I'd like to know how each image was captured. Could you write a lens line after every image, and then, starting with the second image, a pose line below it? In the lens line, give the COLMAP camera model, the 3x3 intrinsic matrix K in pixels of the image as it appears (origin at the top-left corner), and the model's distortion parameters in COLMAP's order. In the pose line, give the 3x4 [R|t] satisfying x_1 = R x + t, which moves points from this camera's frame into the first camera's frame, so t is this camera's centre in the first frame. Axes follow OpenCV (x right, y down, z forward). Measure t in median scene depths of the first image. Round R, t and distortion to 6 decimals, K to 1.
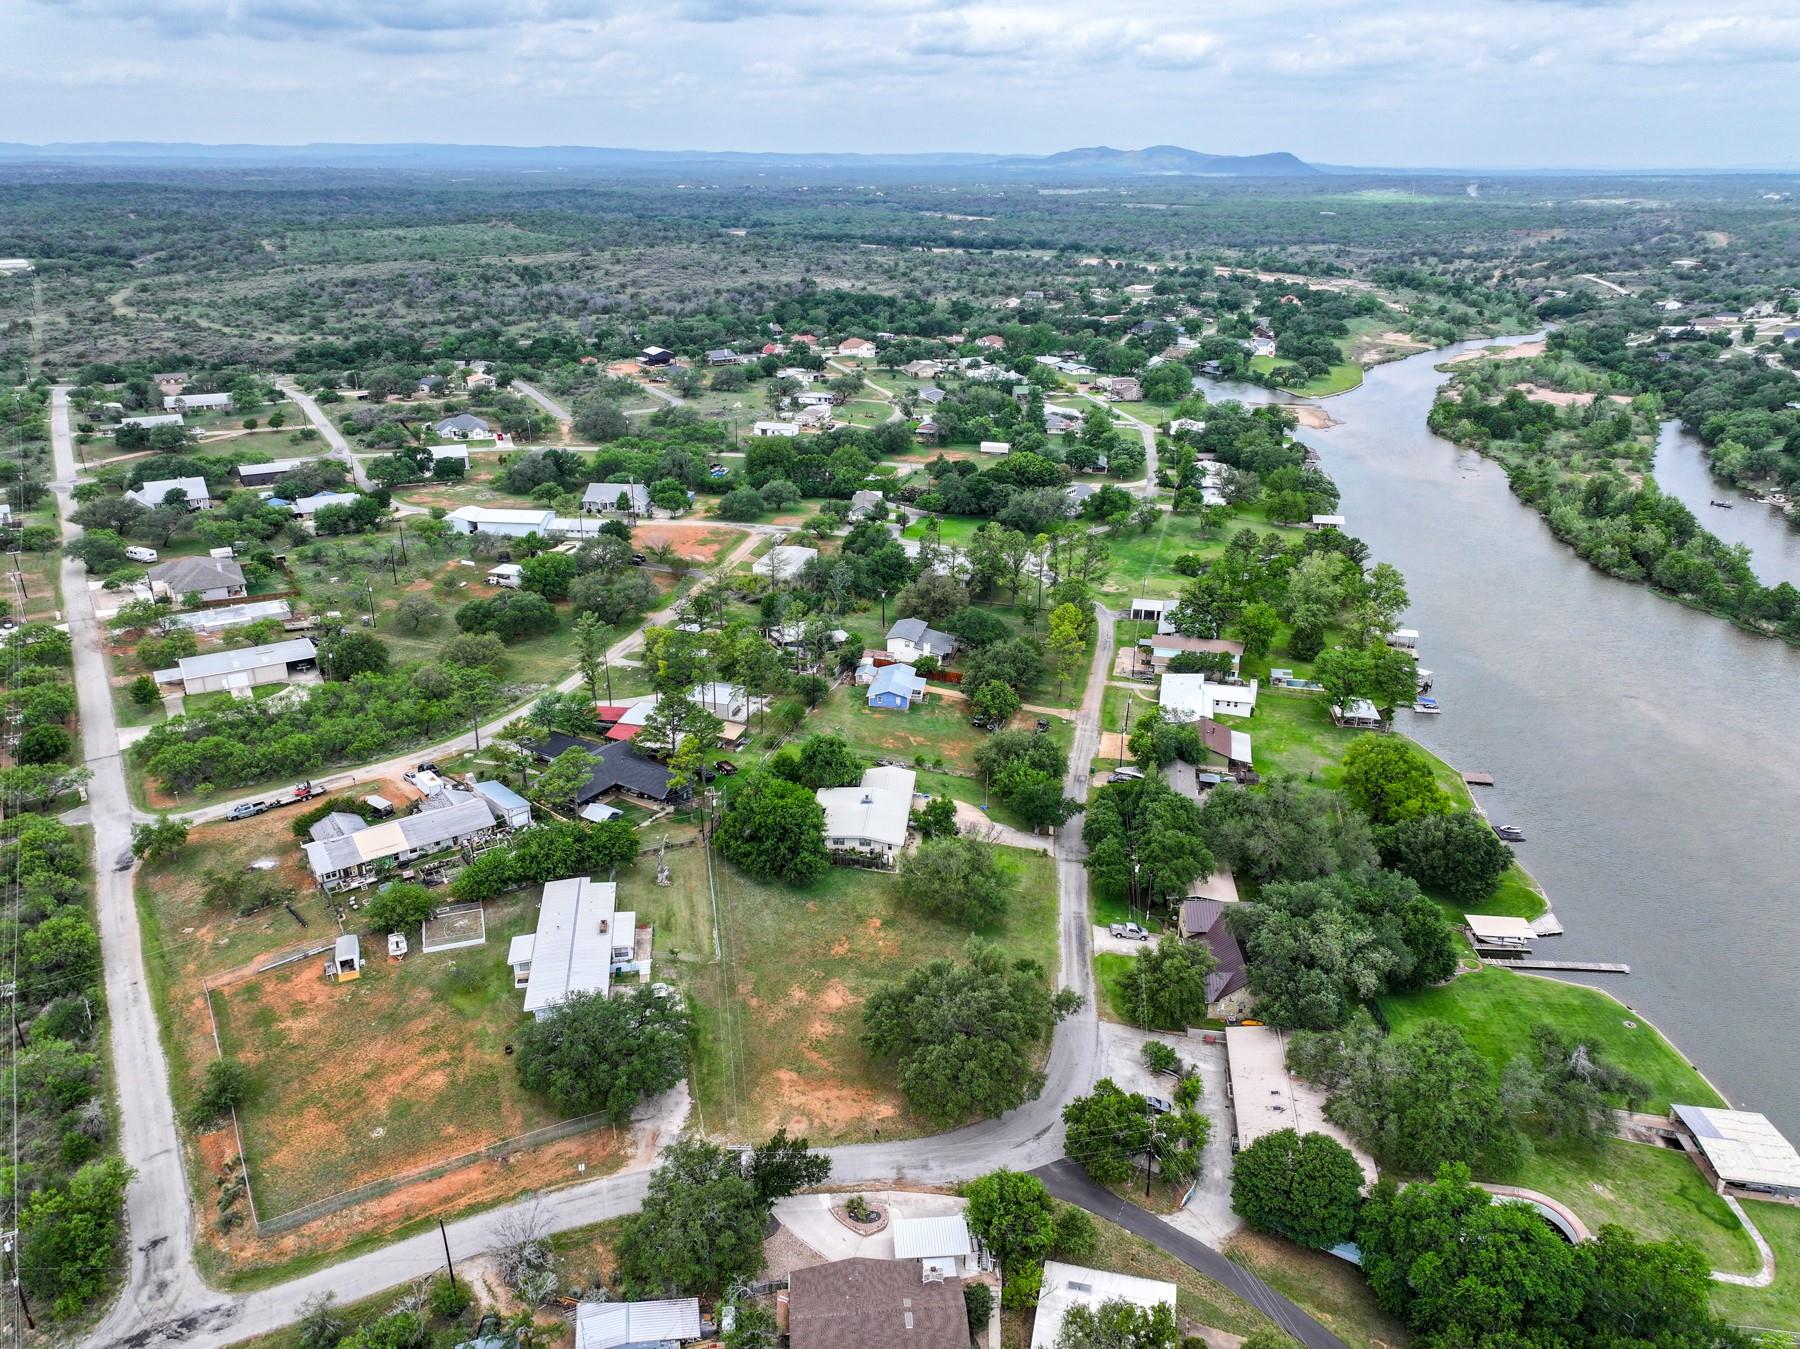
lens RADIAL K [[1264.5, 0, 907.6], [0, 1264.5, 669.6], [0, 0, 1]] dist [-0.007018, 0.029183]
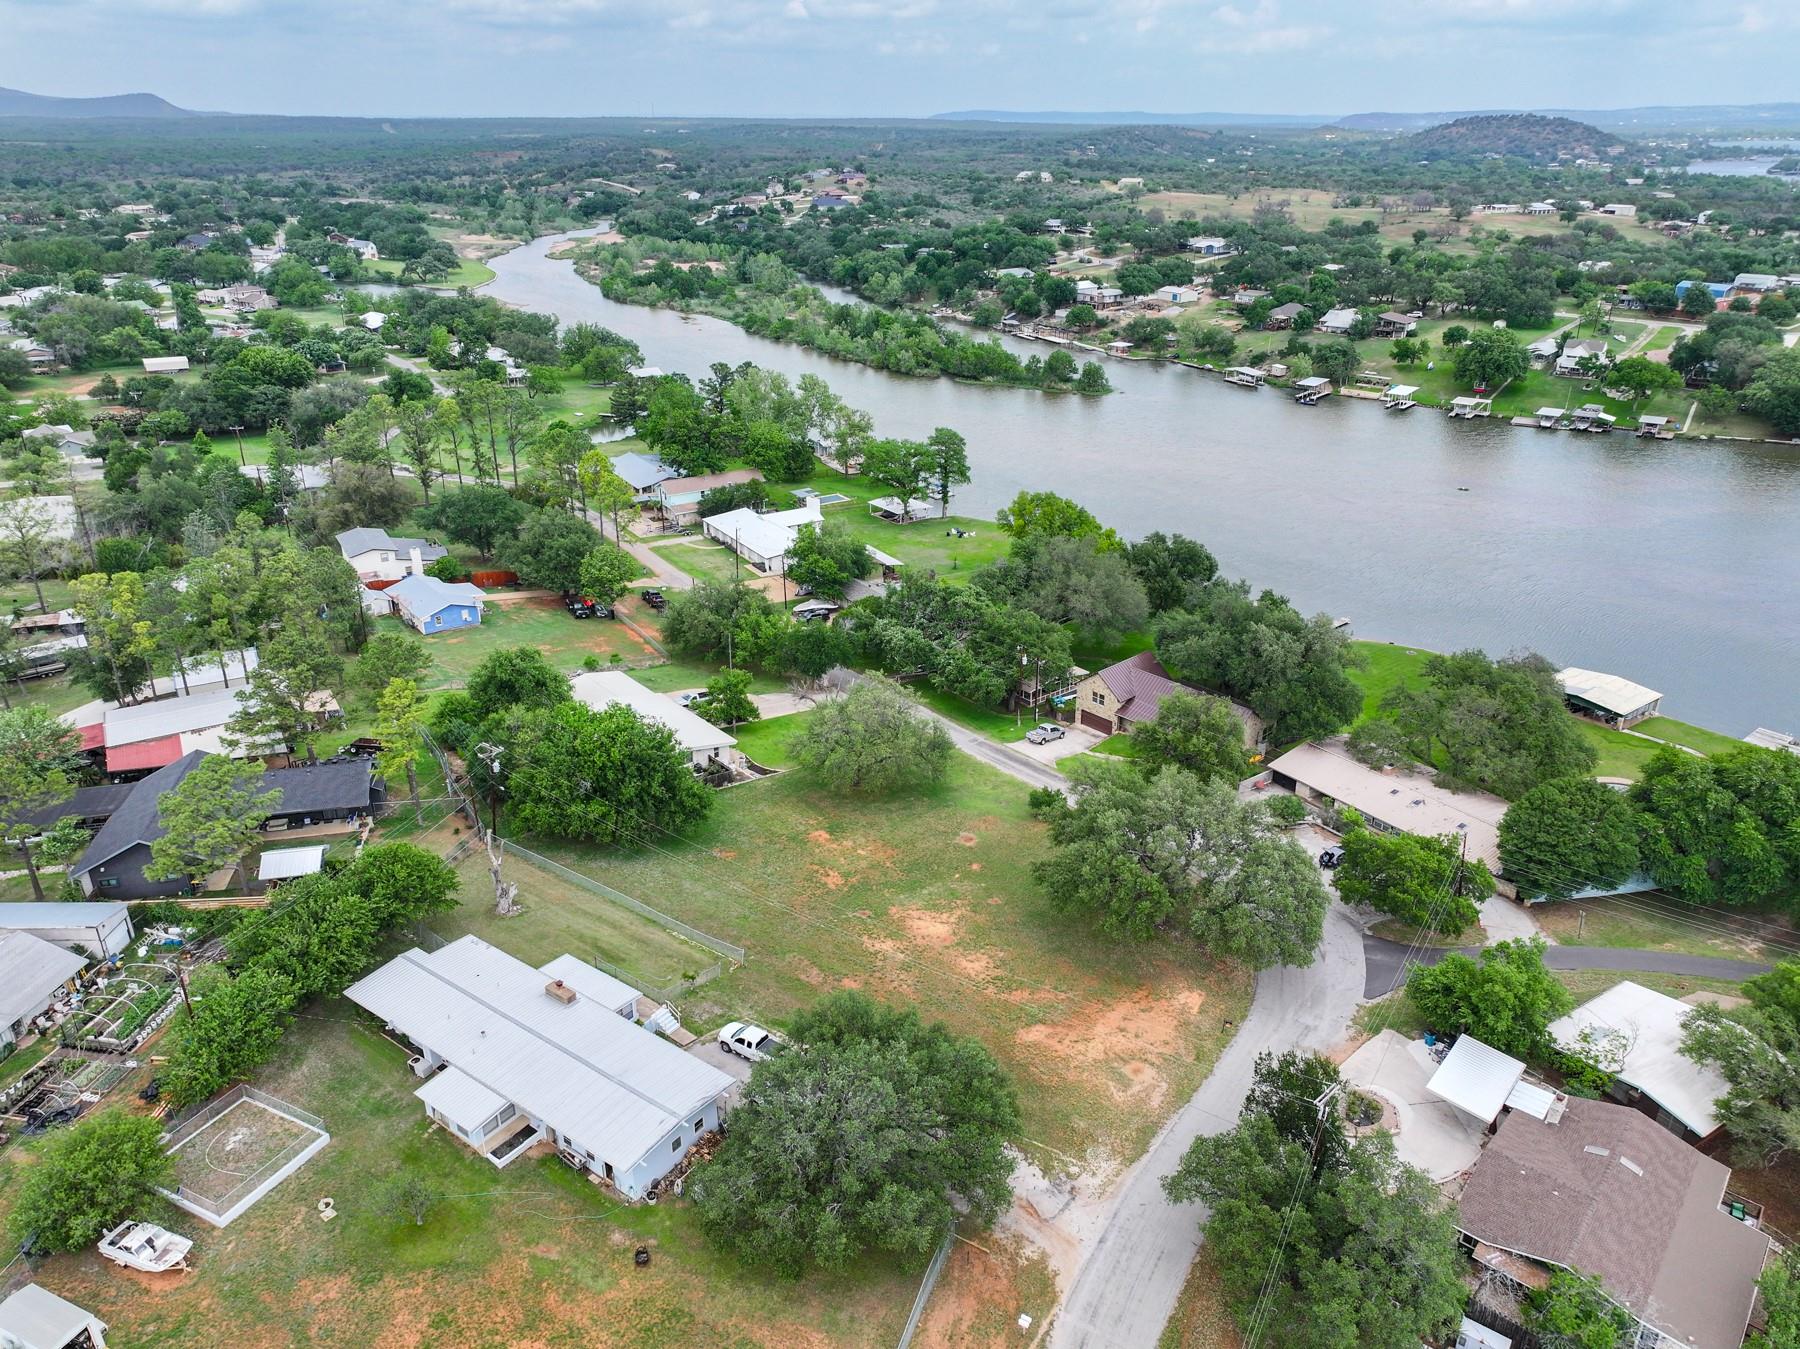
lens RADIAL K [[1264.5, 0, 907.6], [0, 1264.5, 669.6], [0, 0, 1]] dist [-0.007018, 0.029183]
pose [[0.709472, -0.286426, 0.643902, -0.353894], [0.265978, 0.954938, 0.131720, 0.032401], [-0.652614, 0.077812, 0.753684, 0.389862]]
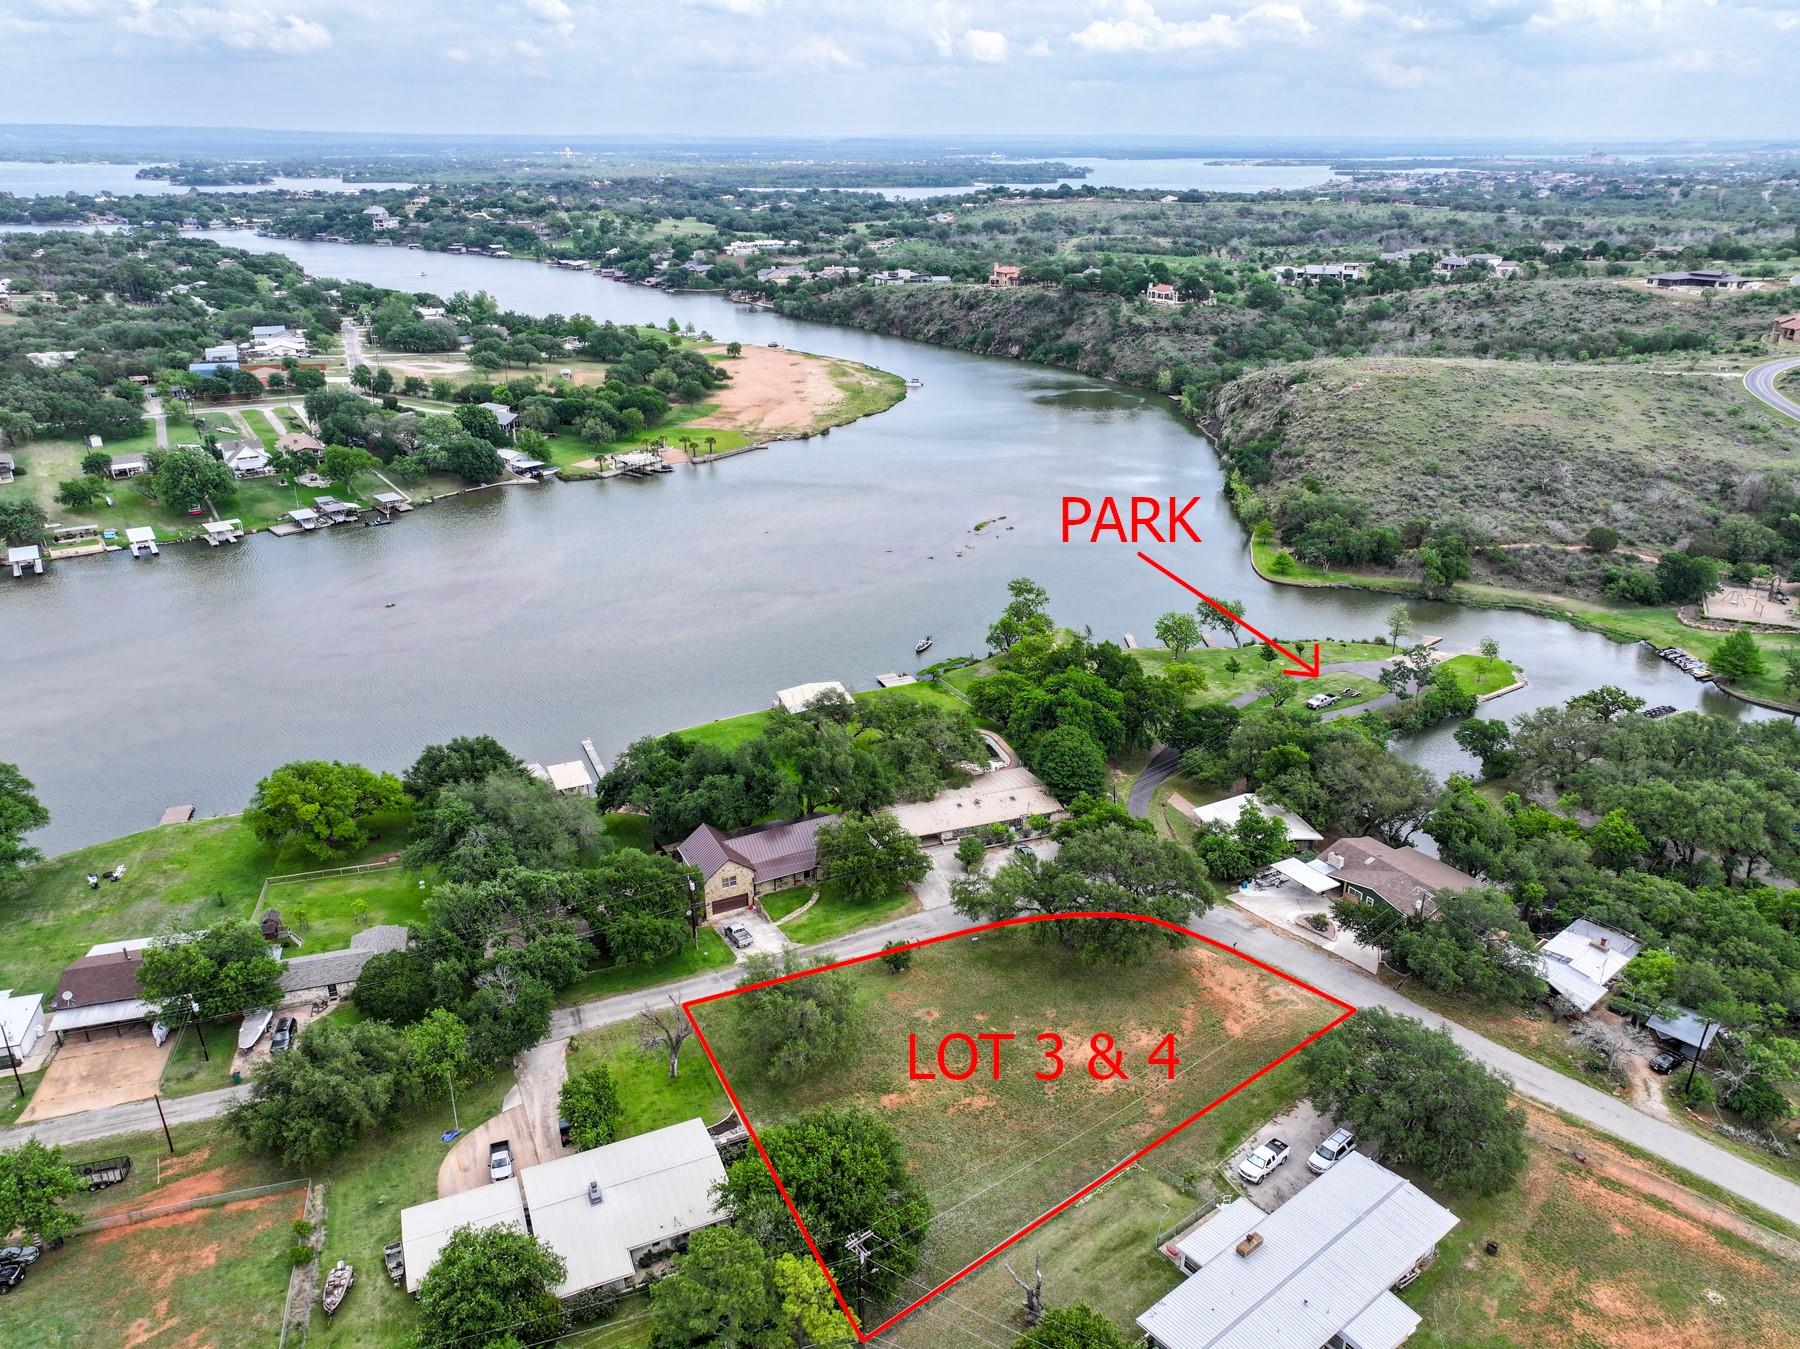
lens RADIAL K [[1275.0, 0, 908.9], [0, 1275.0, 652.4], [0, 0, 1]] dist [0.004241, 0.011552]
pose [[-0.478915, -0.332846, 0.812314, -0.445909], [0.322975, 0.793624, 0.515604, -0.301230], [-0.816289, 0.509288, -0.272578, 0.921204]]
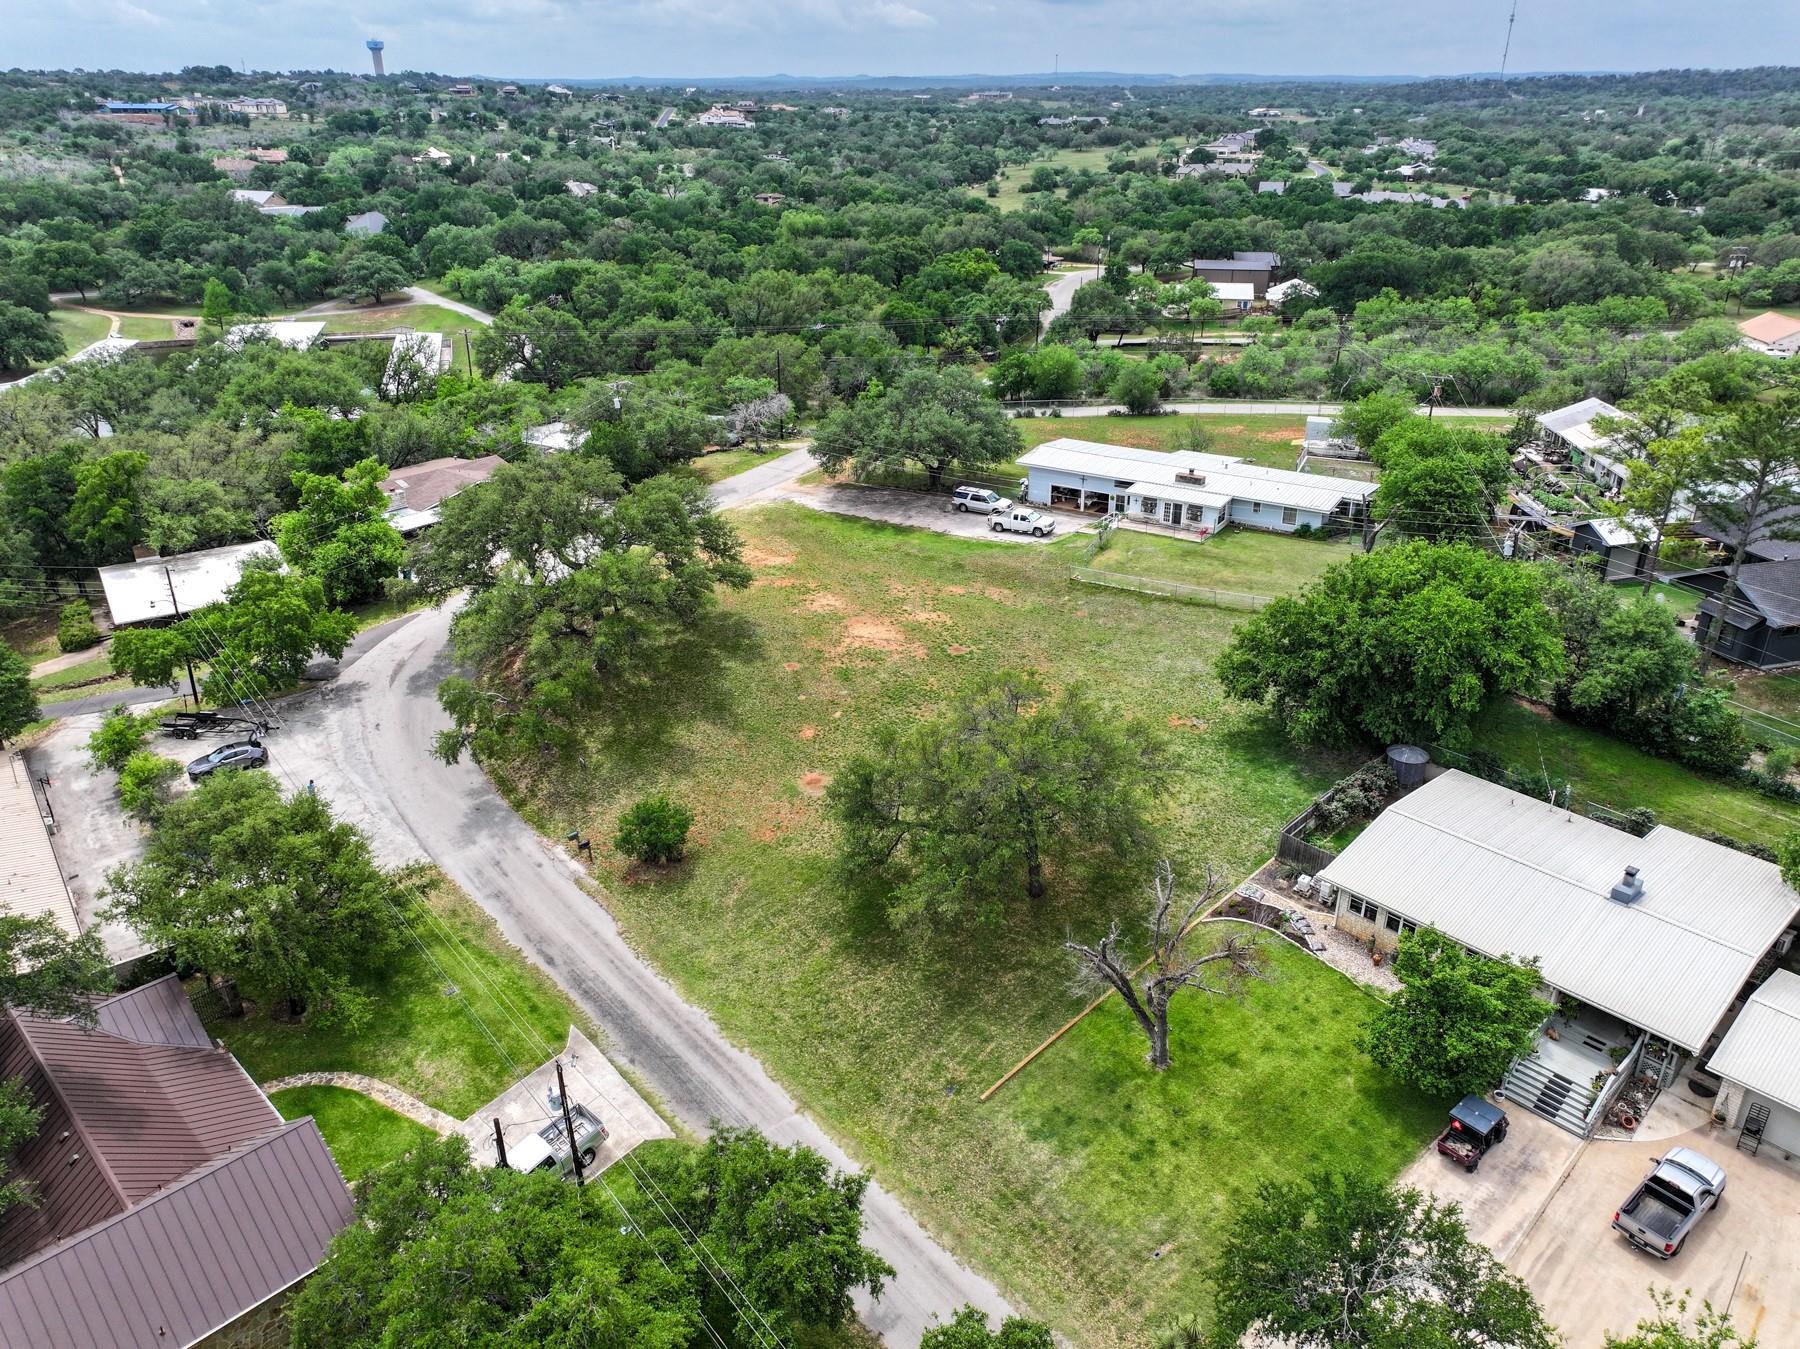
lens RADIAL K [[1264.5, 0, 907.6], [0, 1264.5, 669.6], [0, 0, 1]] dist [-0.007018, 0.029183]
pose [[-0.674791, 0.299018, -0.674718, 0.241393], [-0.279345, 0.742732, 0.608535, -0.053629], [0.683098, 0.599114, -0.417660, 0.975409]]
